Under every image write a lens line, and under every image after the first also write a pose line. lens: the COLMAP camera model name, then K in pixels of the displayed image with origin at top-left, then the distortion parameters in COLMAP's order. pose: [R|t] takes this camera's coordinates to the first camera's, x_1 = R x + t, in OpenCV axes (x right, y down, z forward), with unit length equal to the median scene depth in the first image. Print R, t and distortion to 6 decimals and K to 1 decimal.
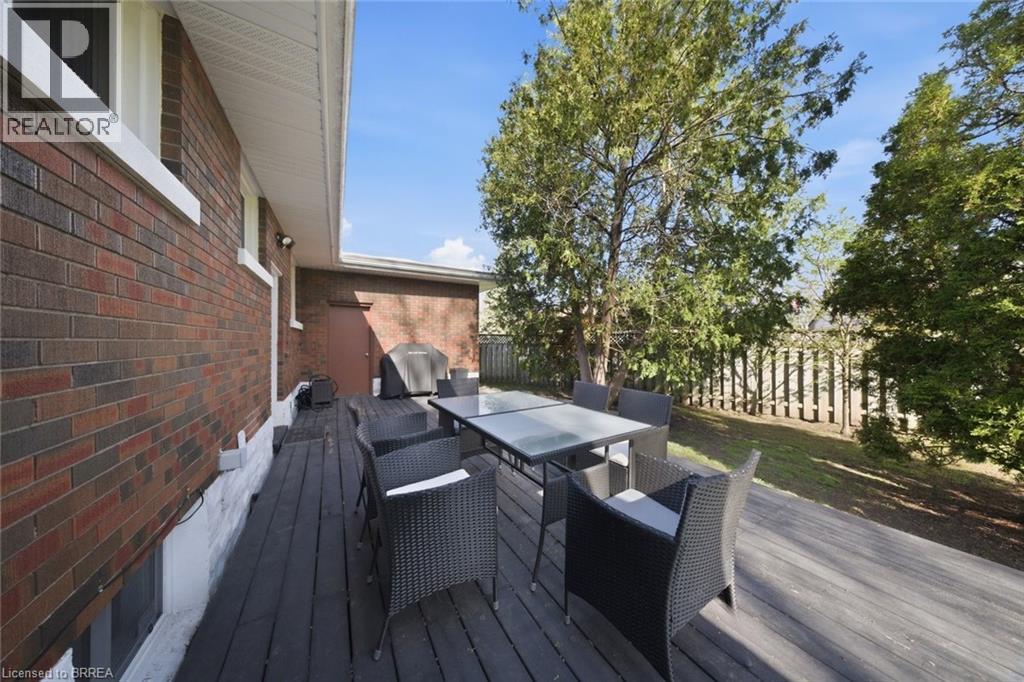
lens RADIAL K [[304.6, 0, 517.2], [0, 304.6, 339.1], [0, 0, 1]] dist [0.000381, -0.000402]
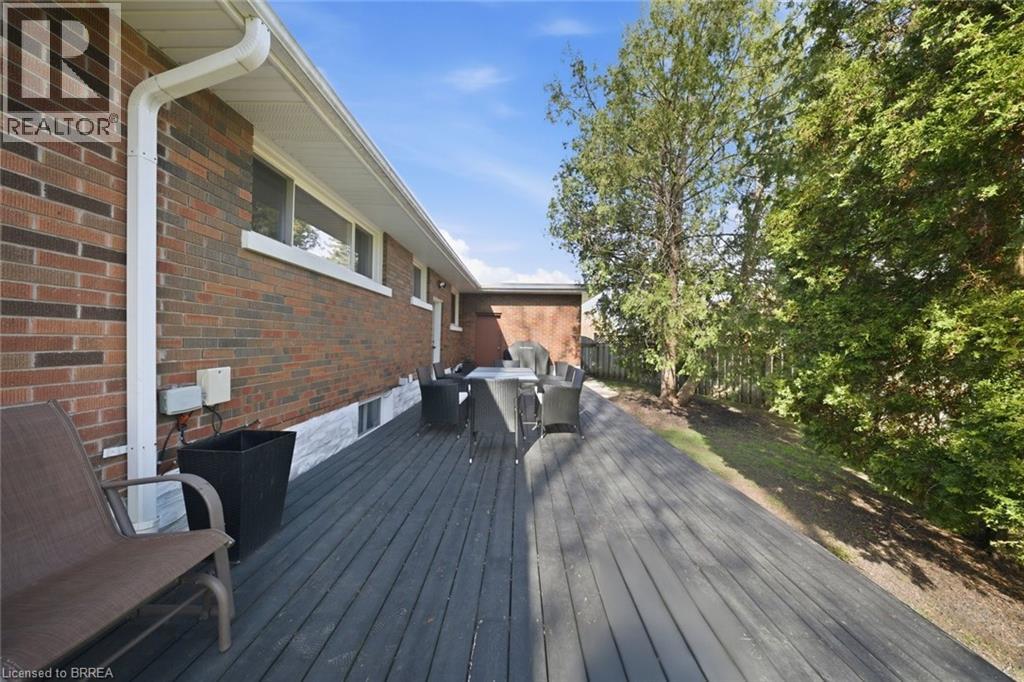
lens RADIAL K [[304.6, 0, 511.8], [0, 304.6, 335.9], [0, 0, 1]] dist [0.000381, -0.000402]
pose [[0.842505, 0.005447, -0.538661, 0.339252], [-0.013540, 0.999847, -0.011066, 0.006588], [0.538519, 0.016617, 0.842450, -0.189642]]
